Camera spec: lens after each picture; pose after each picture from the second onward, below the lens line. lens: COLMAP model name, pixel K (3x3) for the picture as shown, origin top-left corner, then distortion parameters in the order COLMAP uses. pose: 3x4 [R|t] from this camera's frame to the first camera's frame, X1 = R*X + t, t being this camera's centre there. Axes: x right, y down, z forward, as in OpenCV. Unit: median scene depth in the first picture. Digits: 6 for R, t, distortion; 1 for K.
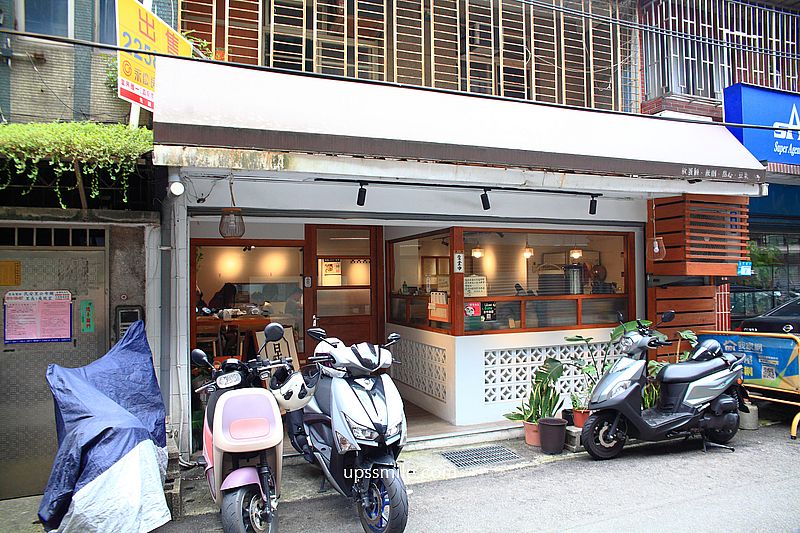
lens RADIAL K [[727.6, 0, 400.2], [0, 727.6, 268.5], [0, 0, 1]] dist [-0.097155, 0.000000]
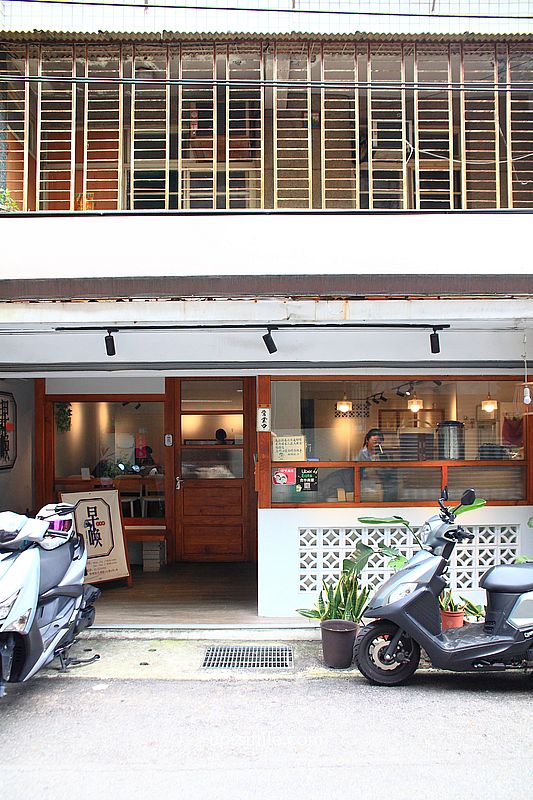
lens RADIAL K [[758.3, 0, 264.0], [0, 758.3, 446.7], [0, 0, 1]] dist [-0.079906, 0.000000]
pose [[0.900128, 0.012178, -0.435456, 0.442688], [0.001868, 0.999492, 0.031812, -0.004291], [0.435622, -0.029449, 0.899648, 0.223100]]
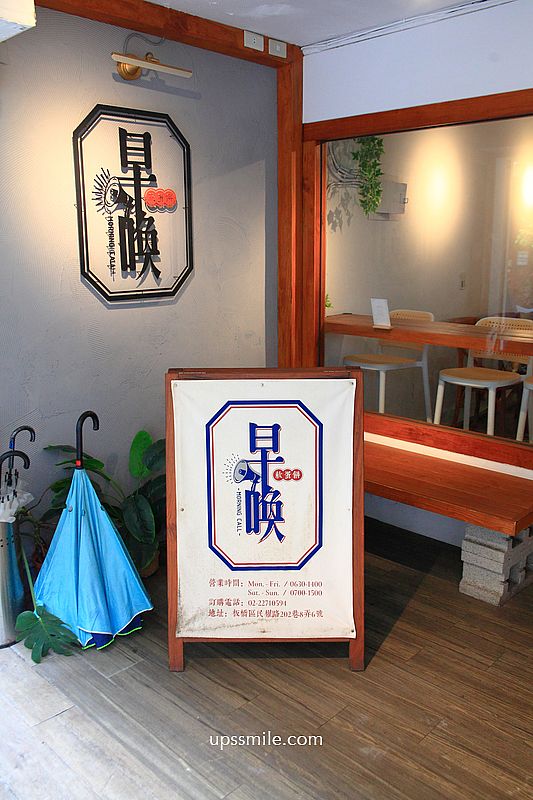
lens RADIAL K [[661.7, 0, 266.8], [0, 661.7, 401.0], [0, 0, 1]] dist [-0.015202, -0.001773]
pose [[0.346112, 0.222906, -0.911328, 0.092836], [0.016784, 0.969739, 0.243567, 0.021658], [0.938043, -0.099597, 0.331897, 0.890658]]
